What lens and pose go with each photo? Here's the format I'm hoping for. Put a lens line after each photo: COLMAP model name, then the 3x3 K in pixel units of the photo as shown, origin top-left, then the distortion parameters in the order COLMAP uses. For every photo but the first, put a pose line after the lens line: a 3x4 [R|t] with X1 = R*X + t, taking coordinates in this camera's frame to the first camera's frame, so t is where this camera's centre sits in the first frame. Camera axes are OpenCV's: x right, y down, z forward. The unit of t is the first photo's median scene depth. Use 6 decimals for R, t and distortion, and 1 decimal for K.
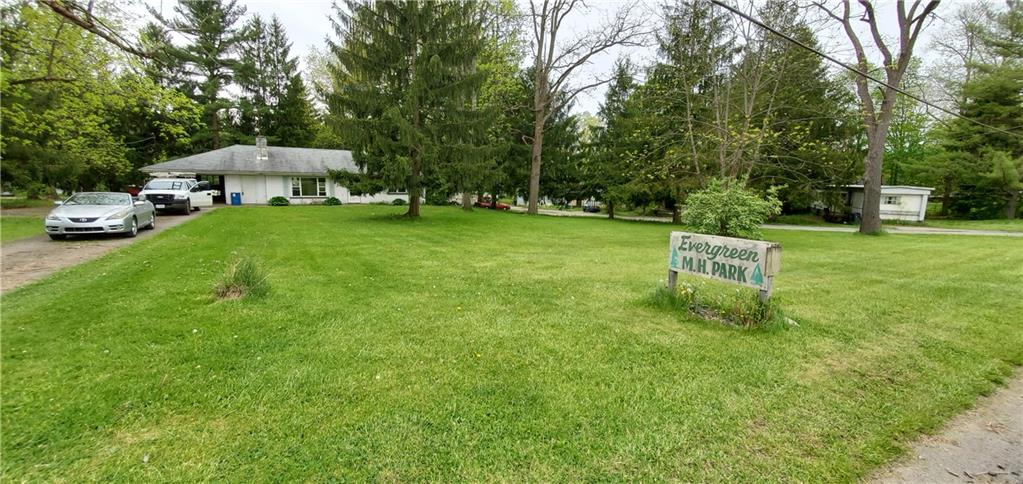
lens RADIAL K [[418.6, 0, 511.5], [0, 418.6, 242.0], [0, 0, 1]] dist [-0.000003, 0.000023]
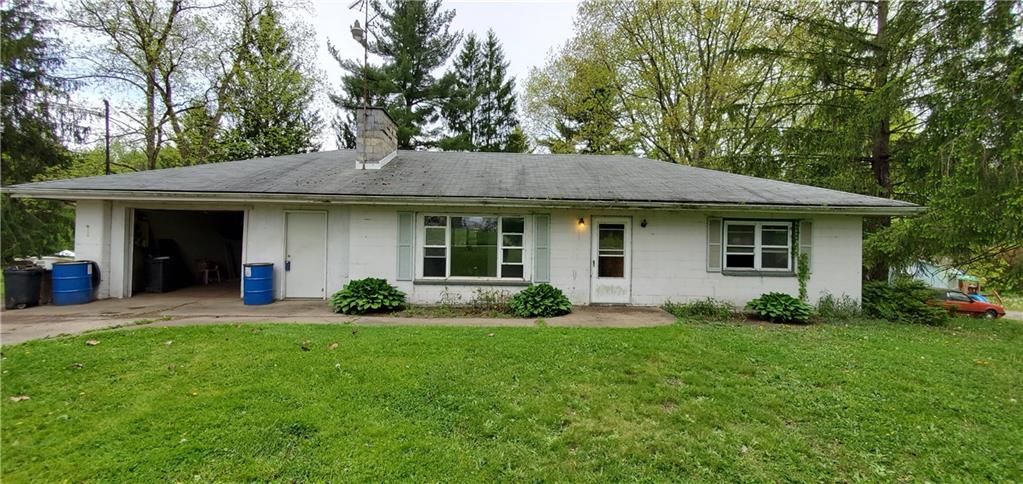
lens RADIAL K [[418.6, 0, 511.5], [0, 418.6, 242.0], [0, 0, 1]] dist [-0.000003, 0.000023]
pose [[0.885546, 0.003863, -0.464535, -0.314609], [-0.068408, 0.990149, -0.122172, -0.099148], [0.459487, 0.139967, 0.877087, 0.738140]]
